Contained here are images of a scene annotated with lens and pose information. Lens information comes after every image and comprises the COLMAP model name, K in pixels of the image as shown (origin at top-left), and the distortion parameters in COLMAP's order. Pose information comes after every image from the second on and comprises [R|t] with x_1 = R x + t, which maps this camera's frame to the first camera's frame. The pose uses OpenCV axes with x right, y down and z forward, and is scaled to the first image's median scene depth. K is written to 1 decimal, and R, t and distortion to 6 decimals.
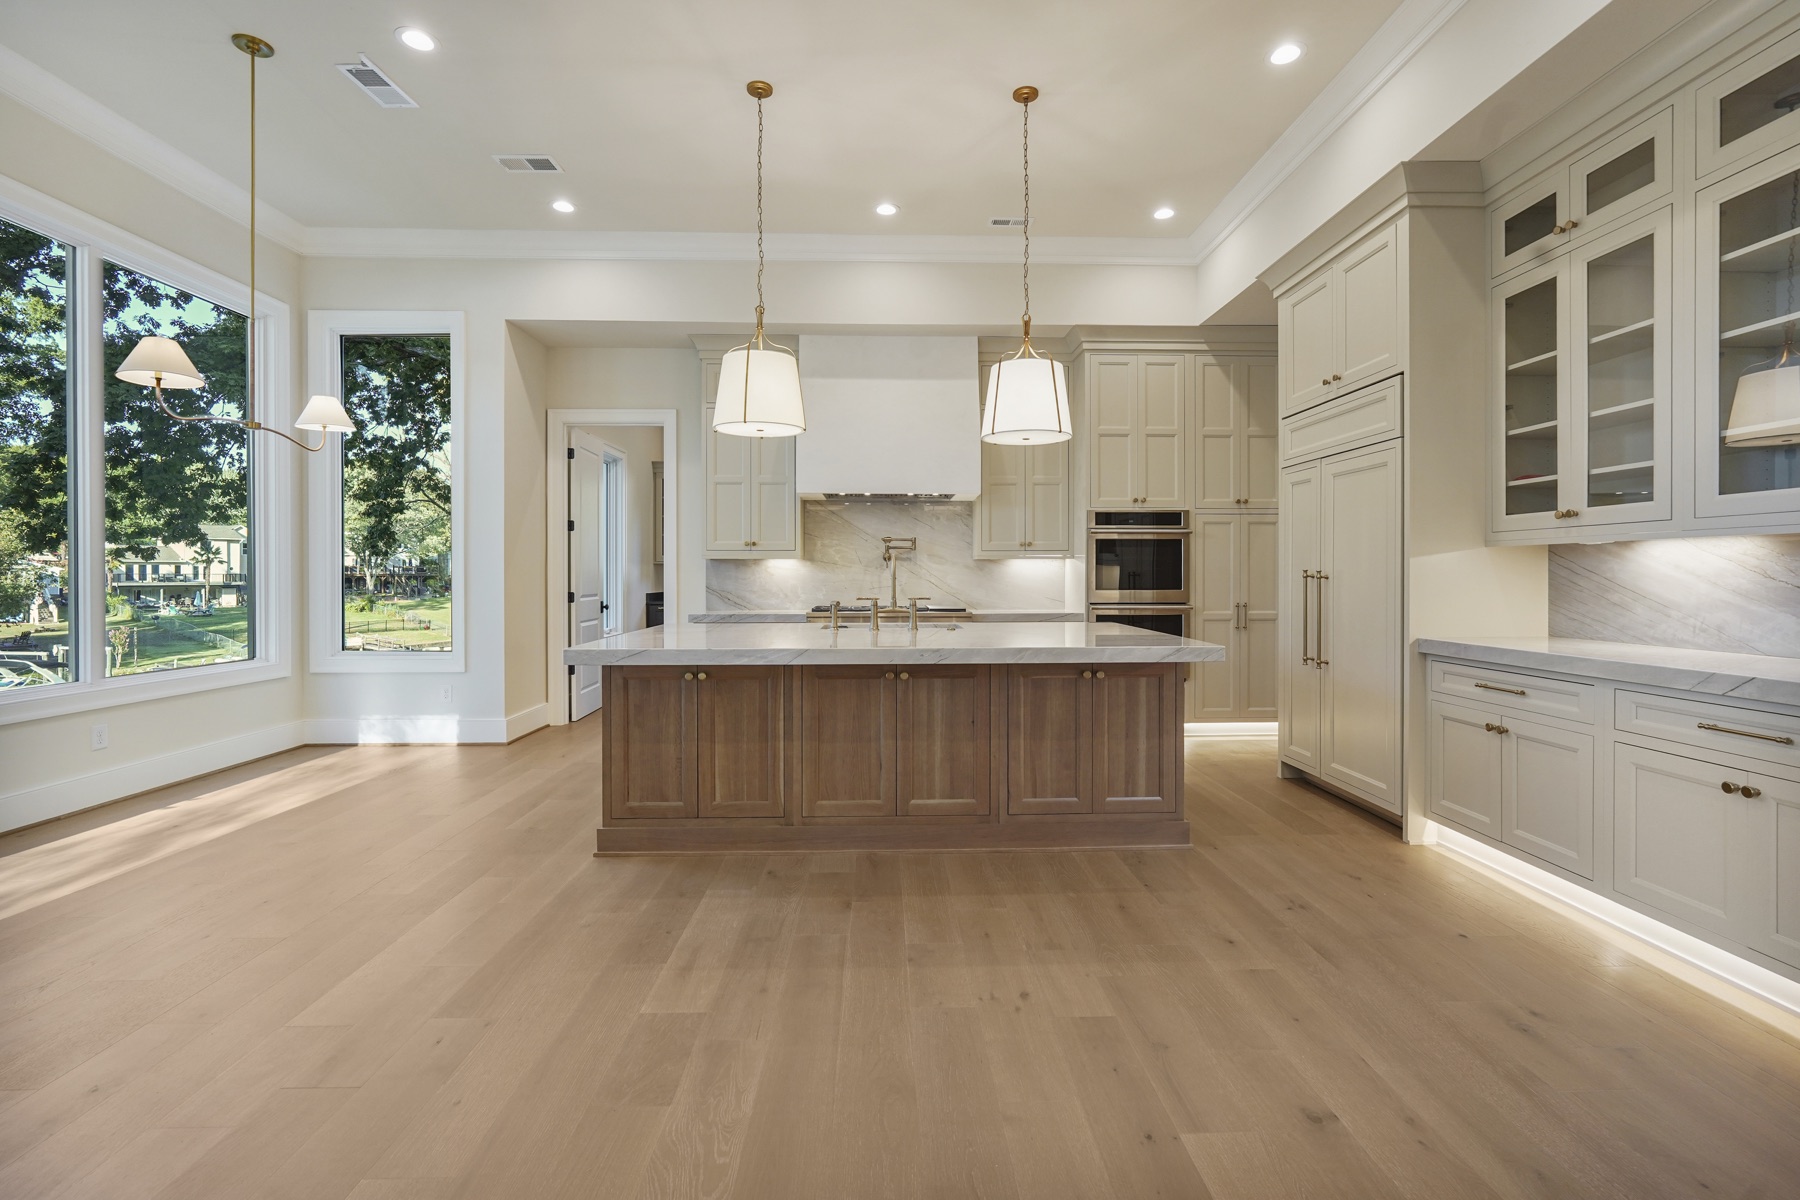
lens RADIAL K [[844.5, 0, 903.5], [0, 844.5, 573.3], [0, 0, 1]] dist [-0.014000, 0.000534]
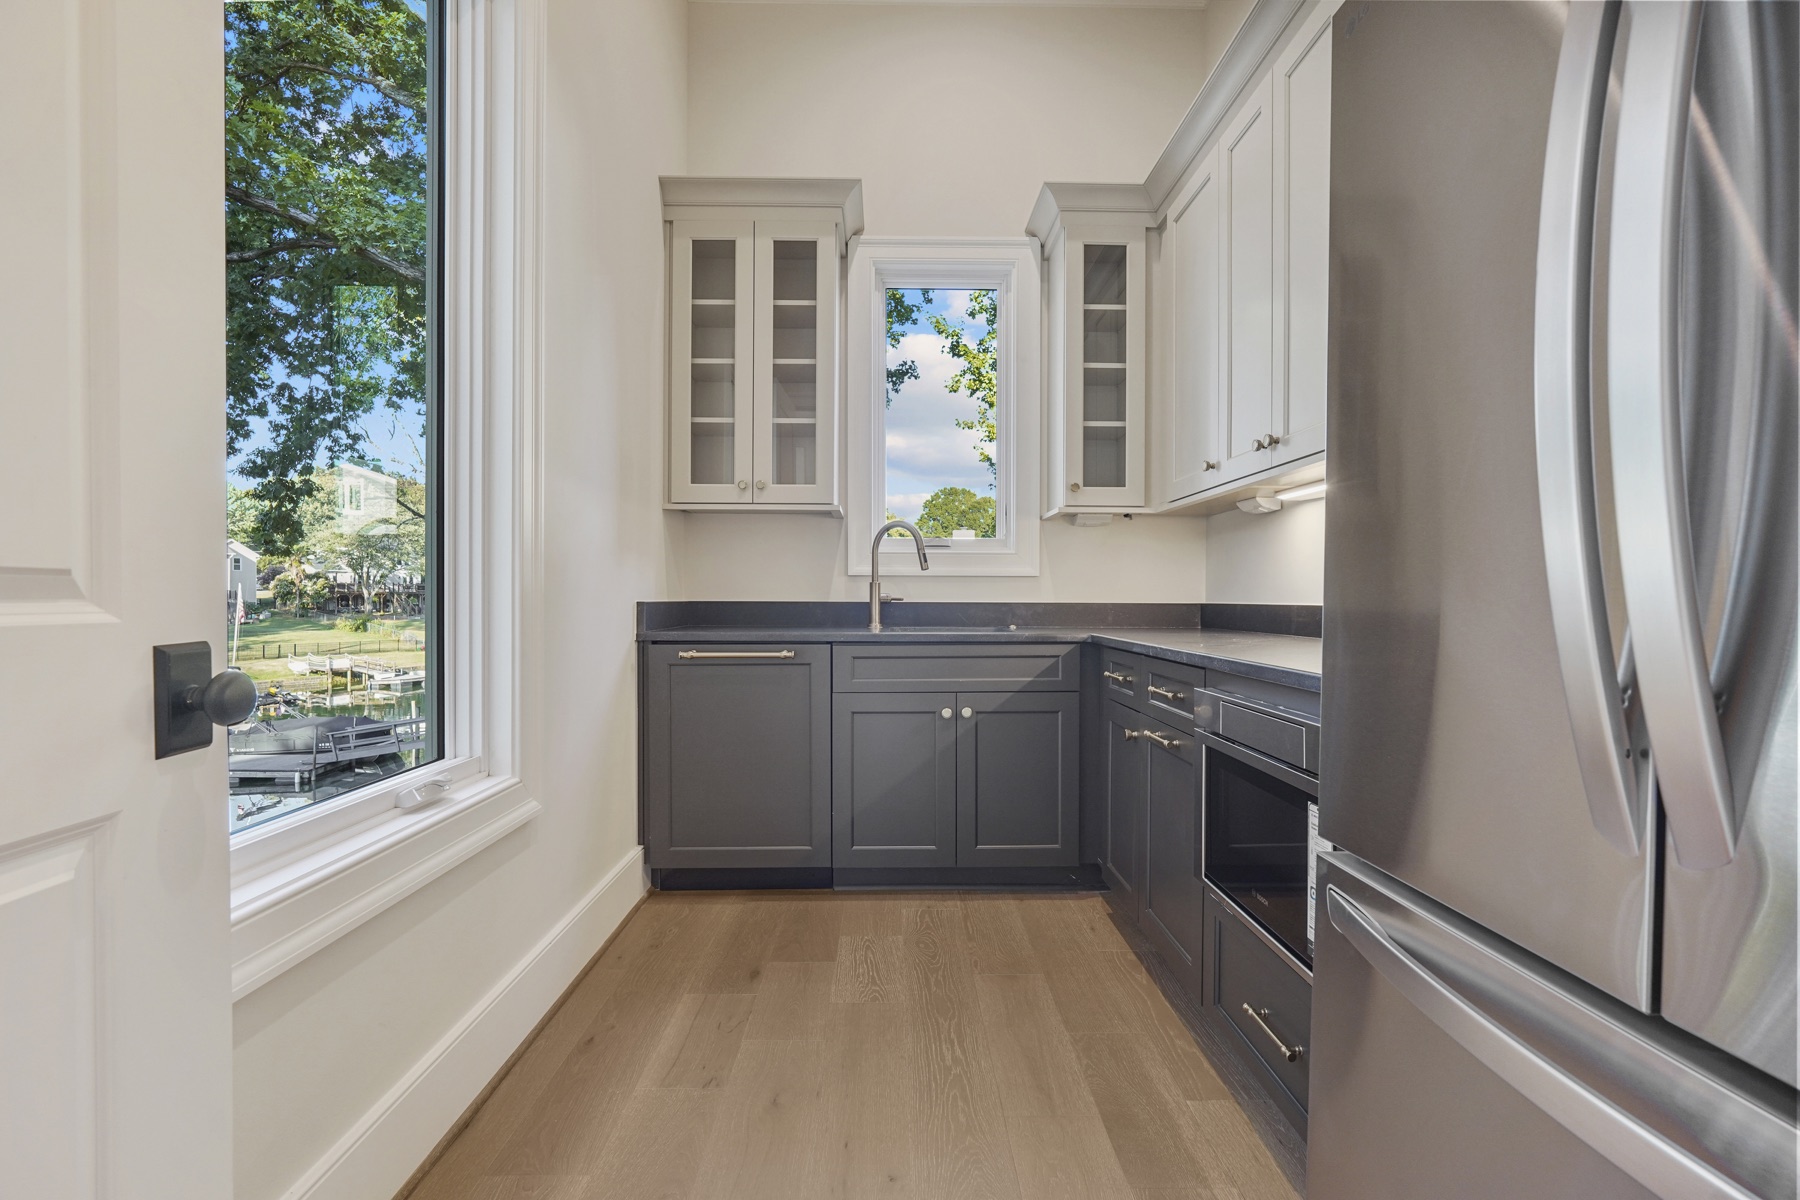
lens RADIAL K [[807.1, 0, 906.9], [0, 807.1, 603.5], [0, 0, 1]] dist [-0.013757, 0.000800]
pose [[0.999981, 0.005852, 0.002077, -0.076710], [-0.005869, 0.999950, 0.008054, 0.010357], [-0.002030, -0.008066, 0.999965, 0.273093]]
